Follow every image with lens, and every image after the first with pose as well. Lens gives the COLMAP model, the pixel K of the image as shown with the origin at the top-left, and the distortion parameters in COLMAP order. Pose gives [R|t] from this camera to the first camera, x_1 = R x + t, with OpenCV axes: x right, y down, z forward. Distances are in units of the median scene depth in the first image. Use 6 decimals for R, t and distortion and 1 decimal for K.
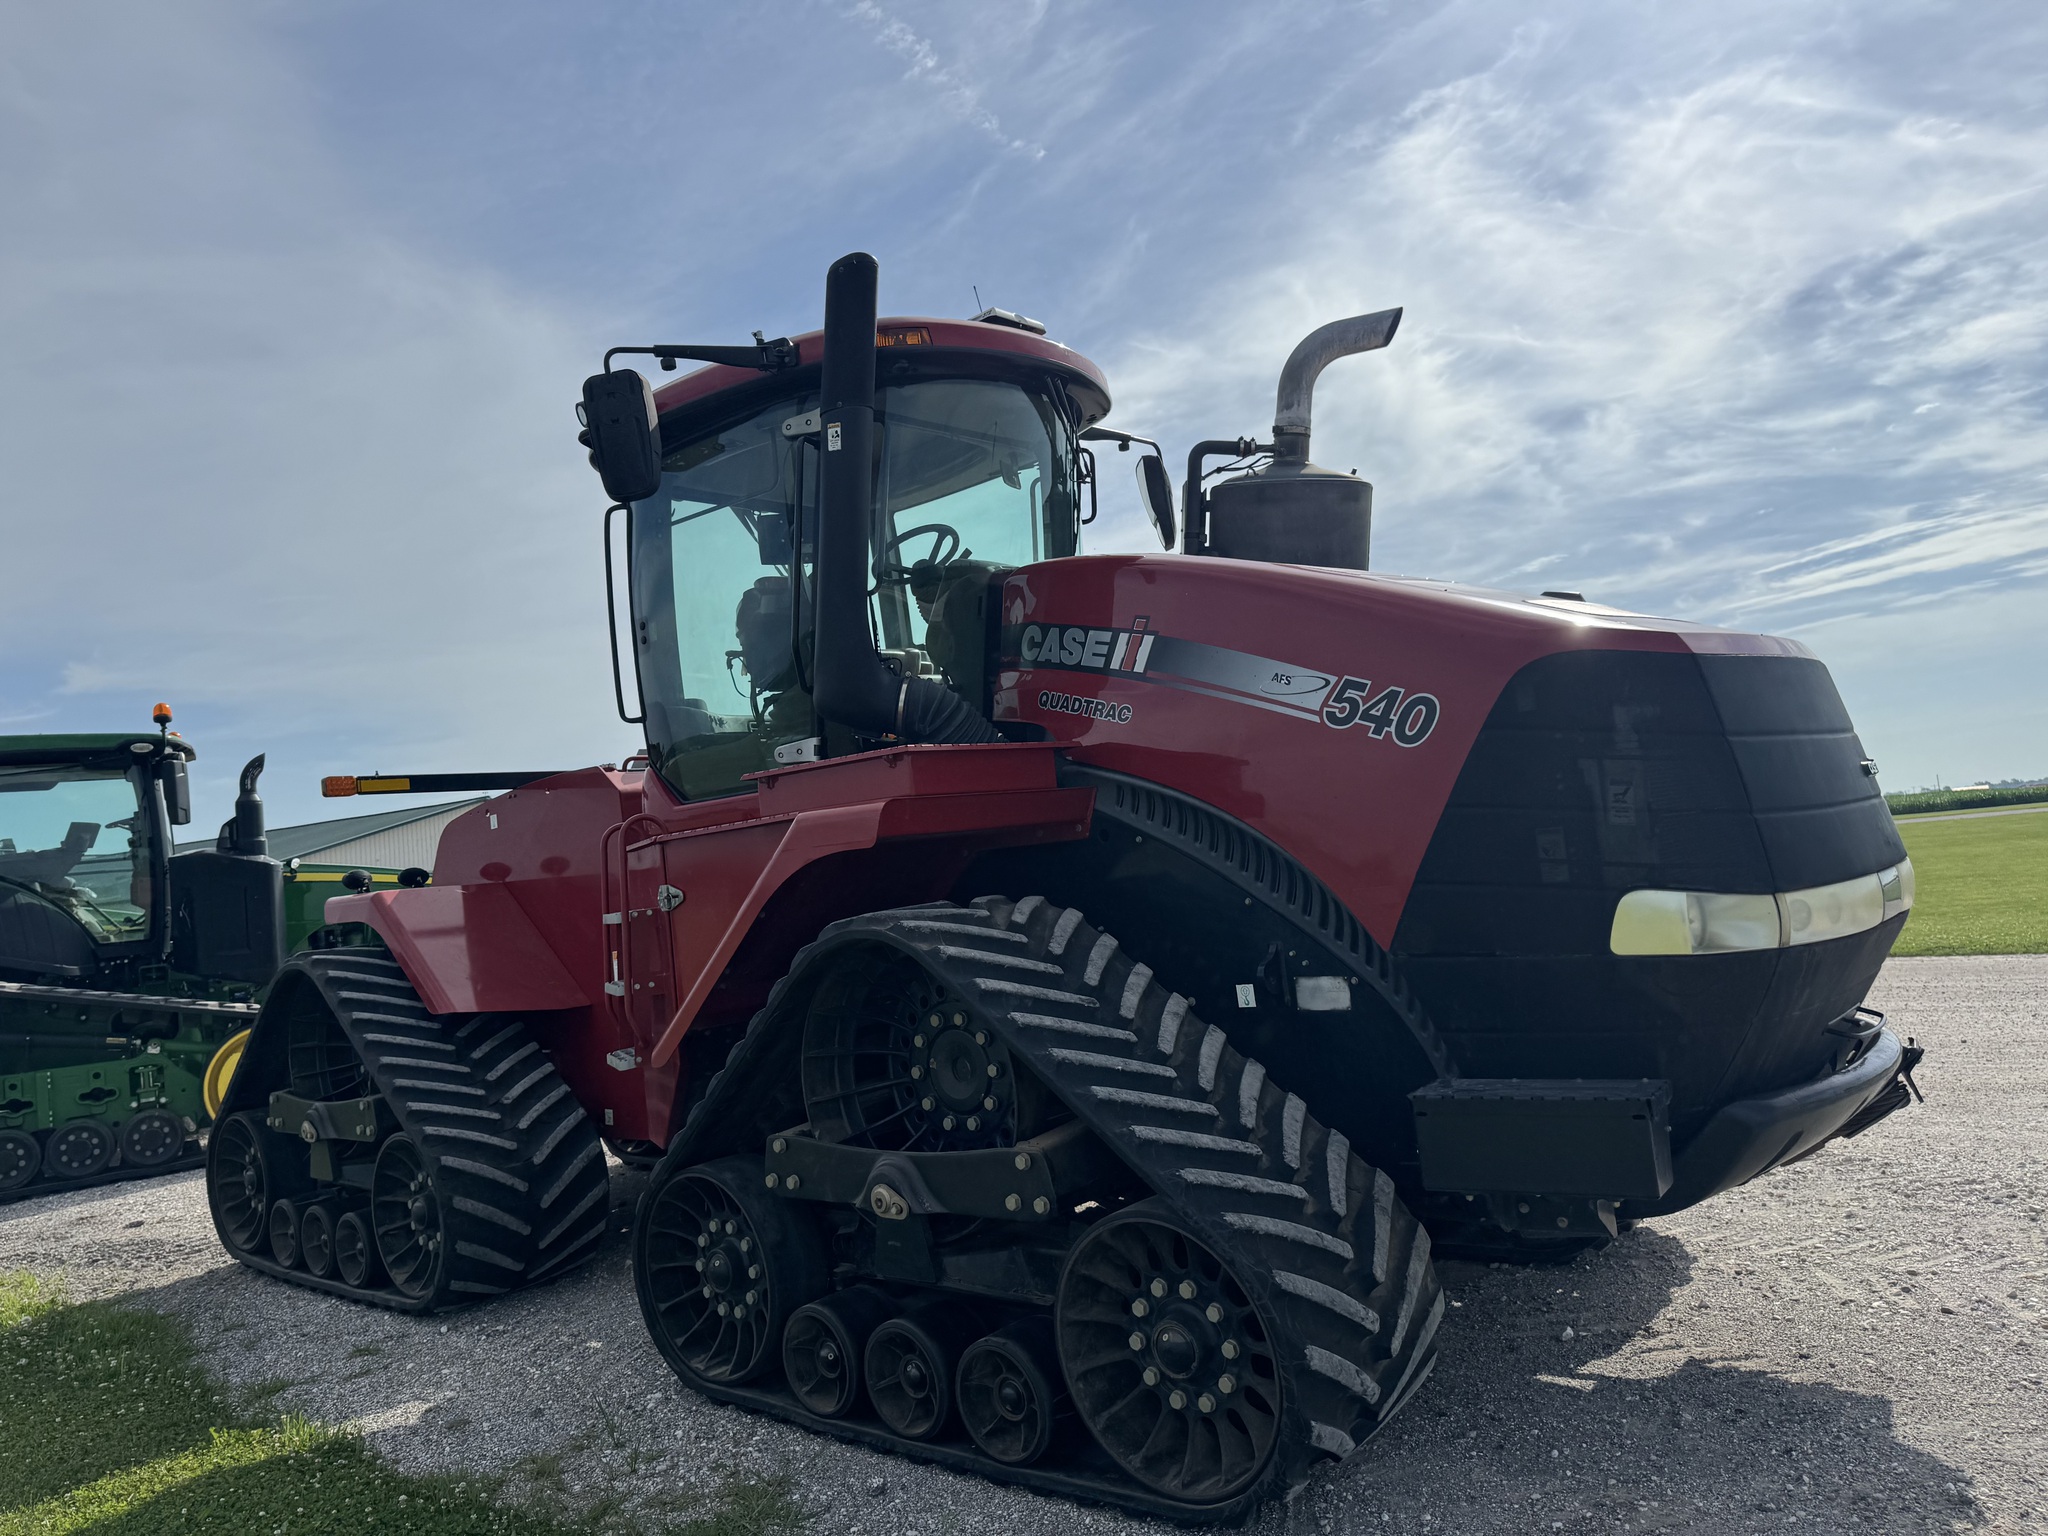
lens RADIAL K [[1554.6, 0, 1013.9], [0, 1554.6, 721.0], [0, 0, 1]] dist [0.143164, -0.274990]
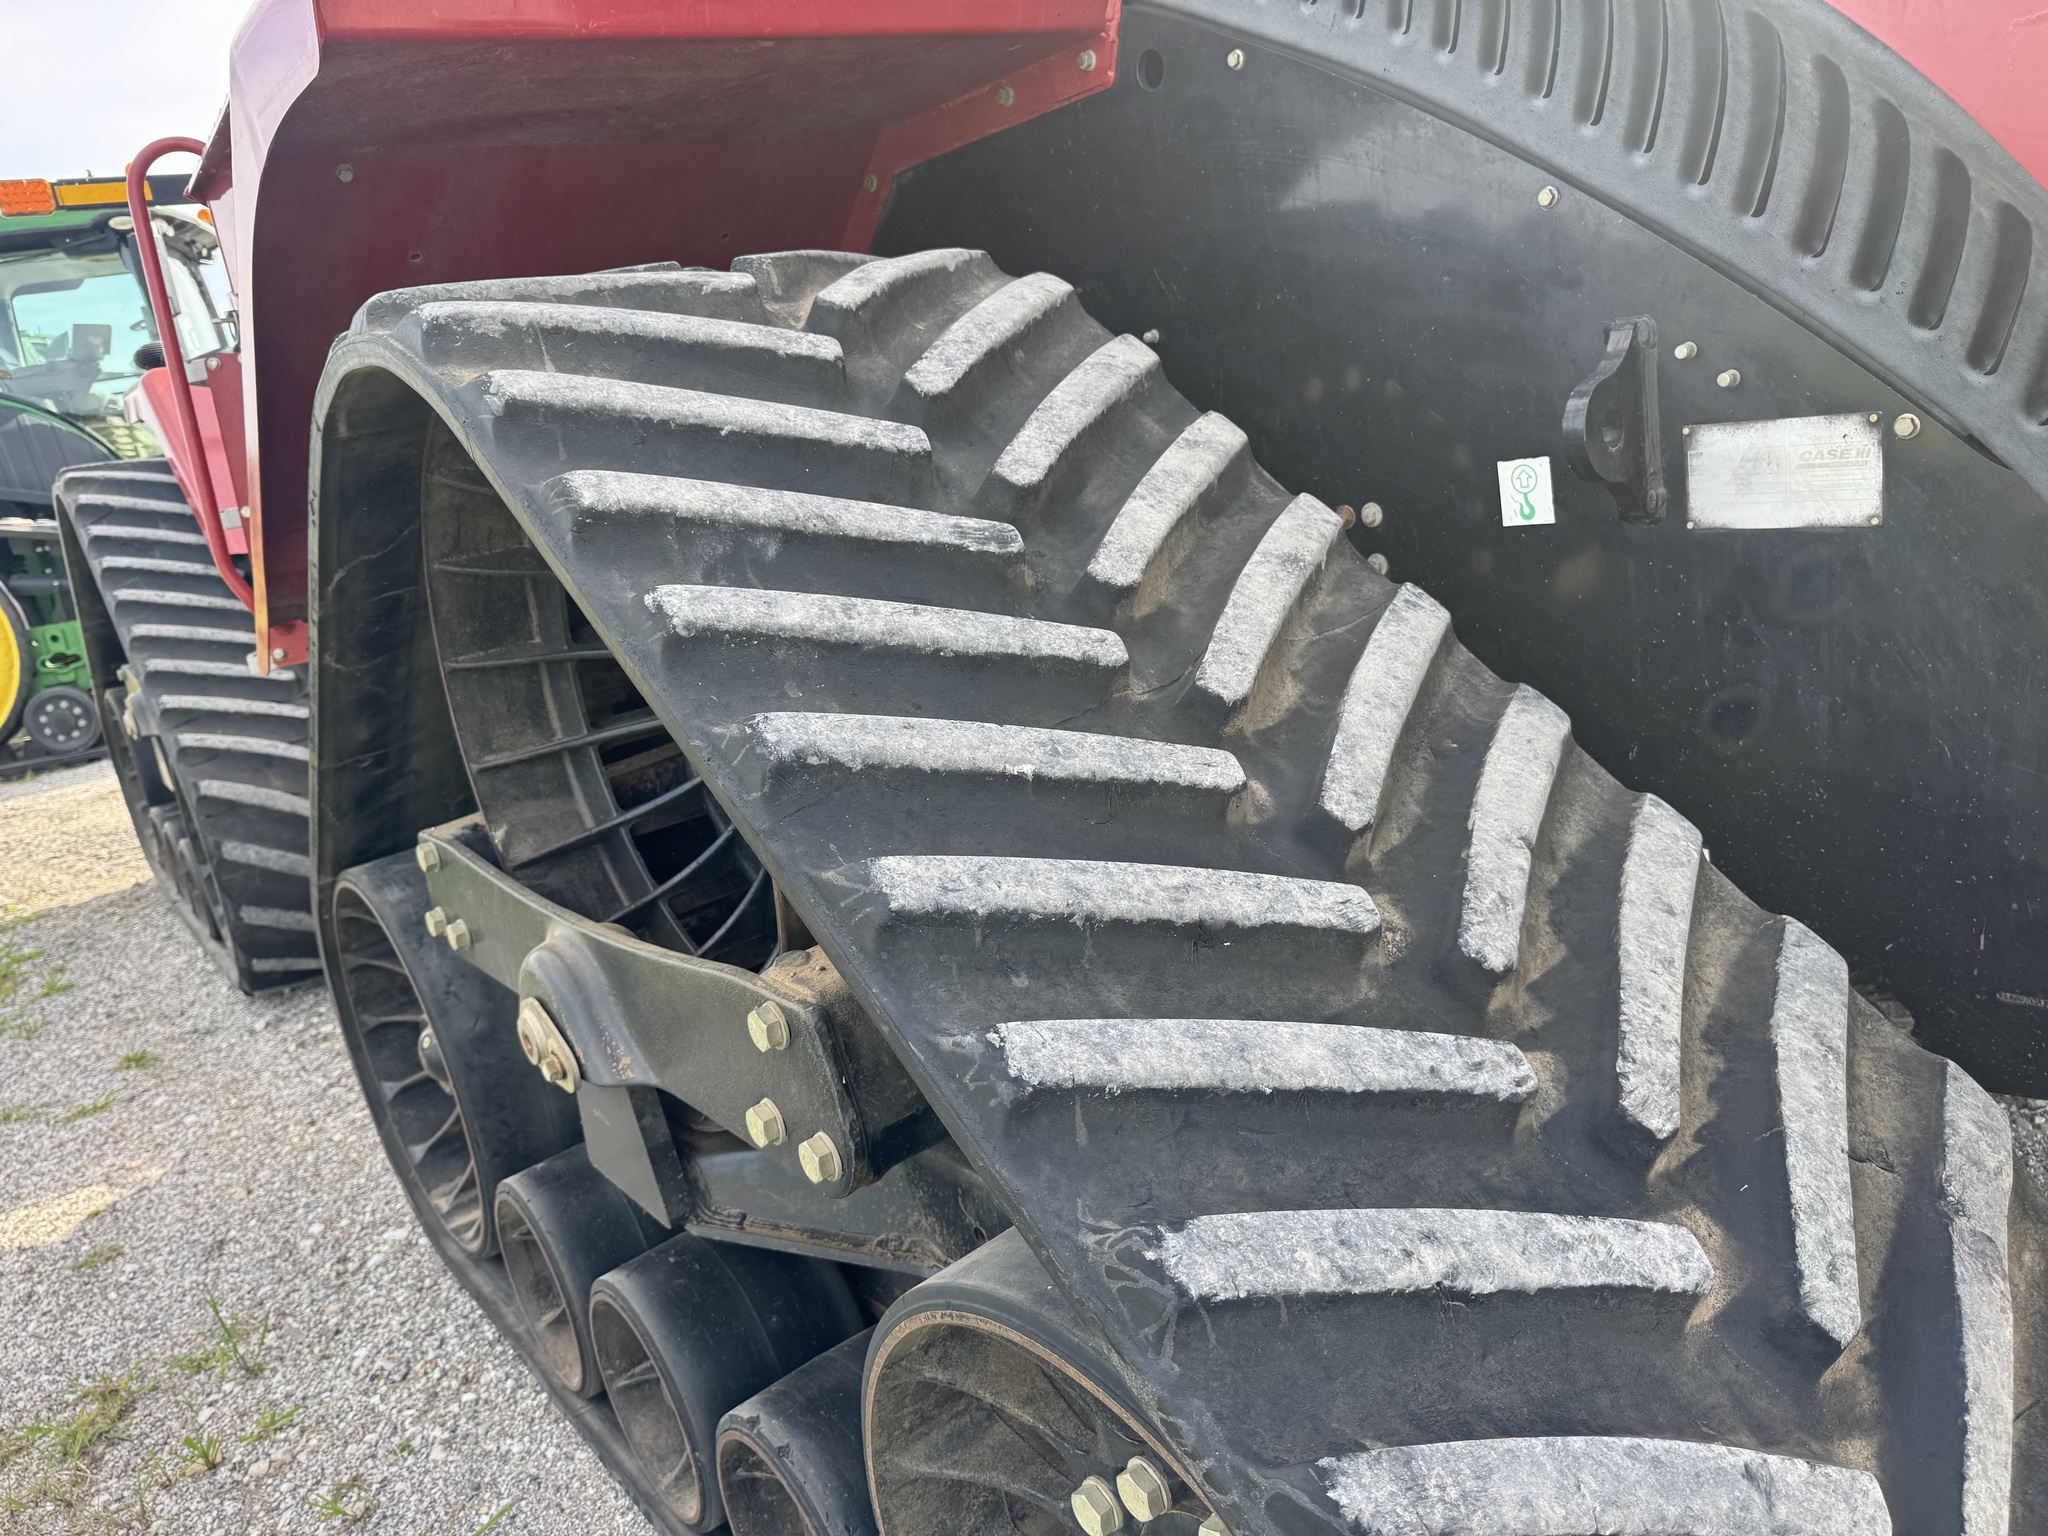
lens RADIAL K [[1553.3, 0, 1023.4], [0, 1553.3, 750.8], [0, 0, 1]] dist [0.144073, -0.305247]
pose [[0.982296, -0.003911, -0.187292, 0.108272], [0.065452, 0.943938, 0.323569, 0.114265], [0.175527, -0.330100, 0.927483, 0.665547]]
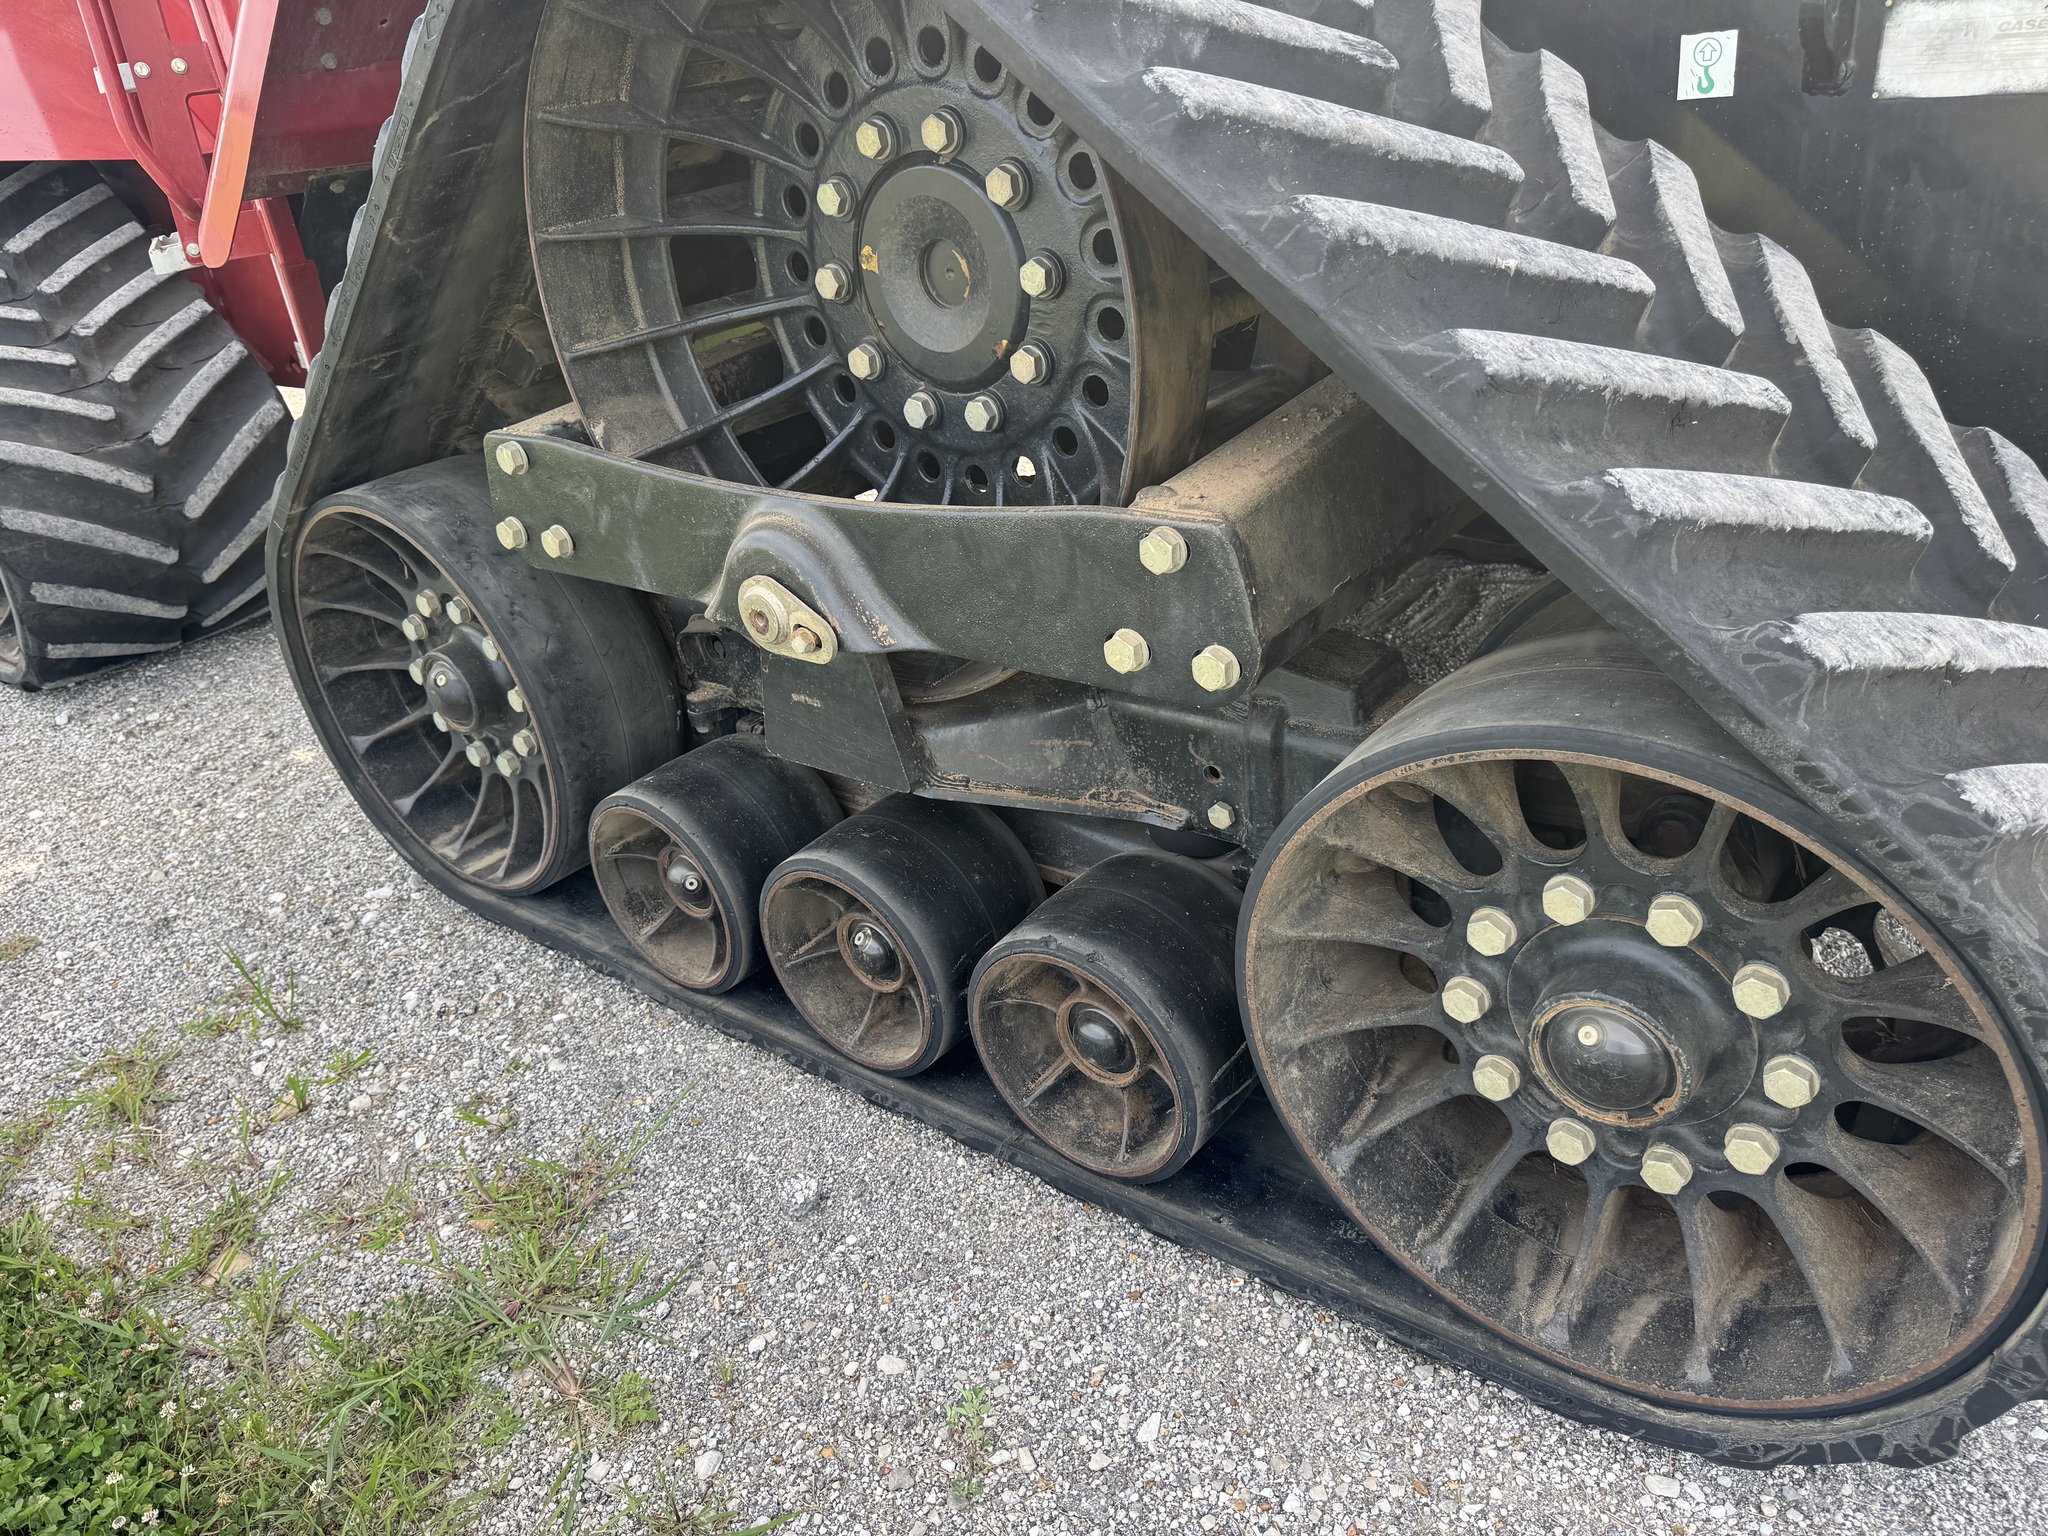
lens RADIAL K [[1551.3, 0, 1063.5], [0, 1551.3, 808.1], [0, 0, 1]] dist [0.023318, -0.033374]
pose [[0.996359, -0.031824, 0.079099, -0.040872], [-0.014148, 0.853157, 0.521462, 0.140205], [-0.084079, -0.520682, 0.849600, 0.628122]]
